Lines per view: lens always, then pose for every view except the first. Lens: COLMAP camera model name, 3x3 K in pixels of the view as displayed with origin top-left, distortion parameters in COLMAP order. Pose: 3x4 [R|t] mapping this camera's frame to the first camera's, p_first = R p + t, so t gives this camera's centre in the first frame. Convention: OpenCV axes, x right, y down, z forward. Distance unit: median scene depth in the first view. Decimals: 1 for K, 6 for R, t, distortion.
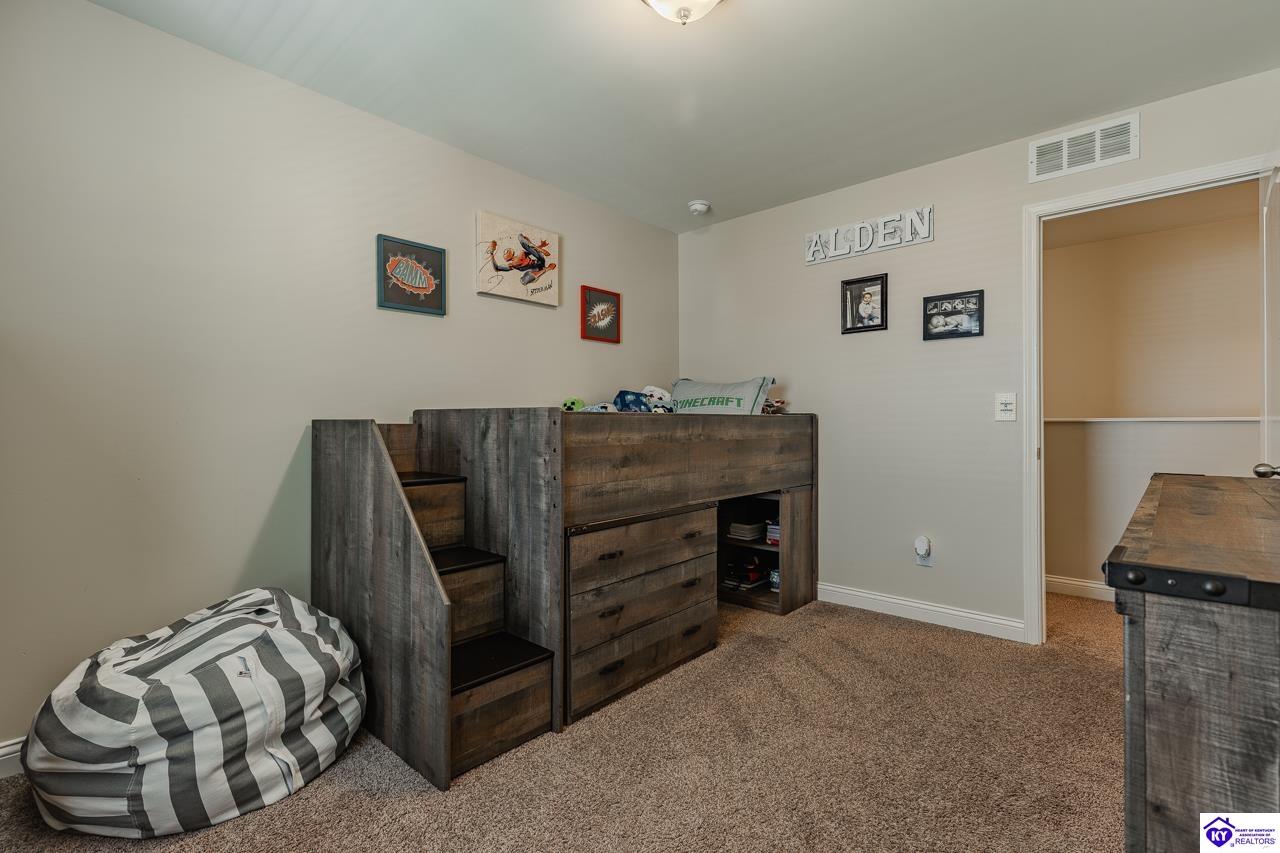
lens RADIAL K [[577.6, 0, 640.8], [0, 577.6, 425.6], [0, 0, 1]] dist [0.002921, -0.001073]
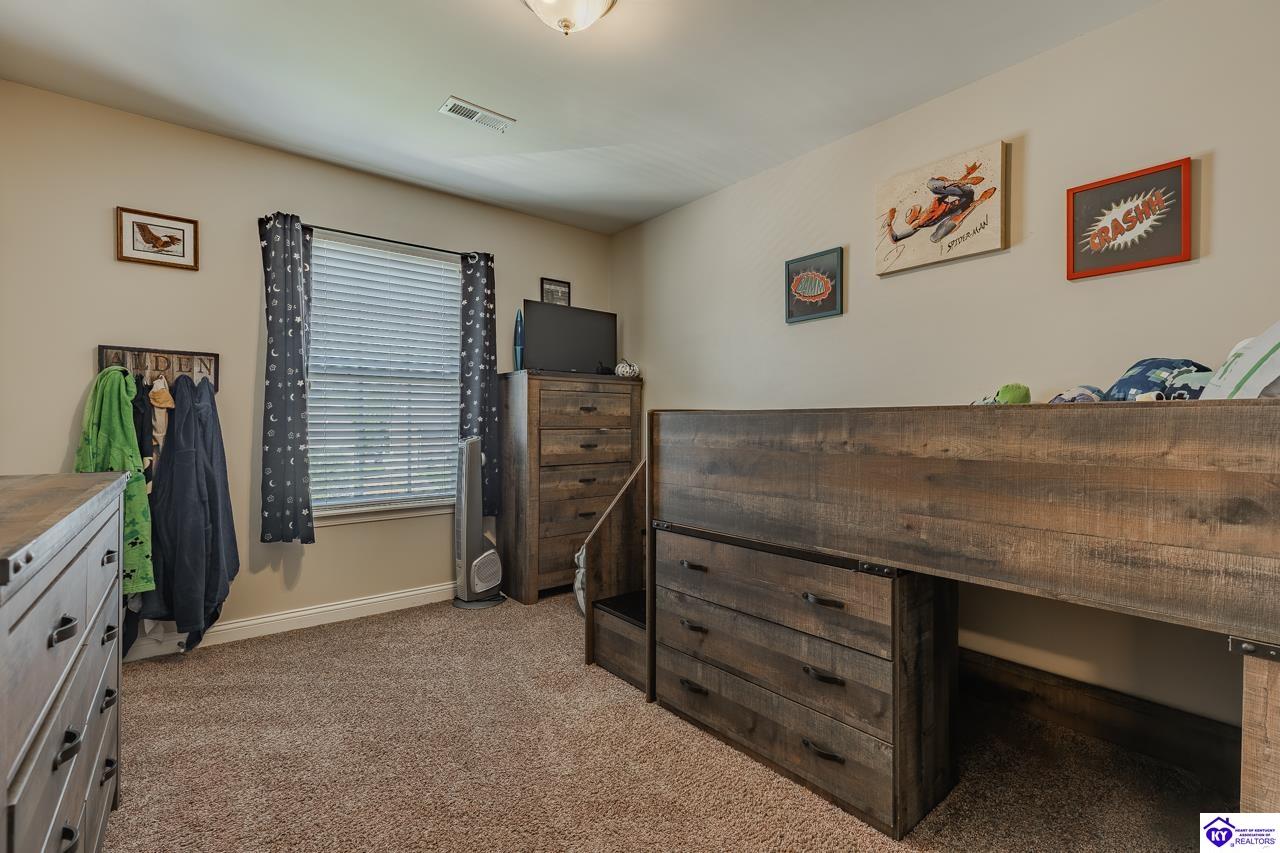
lens RADIAL K [[577.6, 0, 643.4], [0, 577.6, 423.9], [0, 0, 1]] dist [0.002921, -0.001073]
pose [[-0.162237, 0.000474, -0.986752, 0.705304], [-0.006758, 0.999976, 0.001592, -0.003728], [0.986729, 0.006926, -0.162229, 0.859521]]
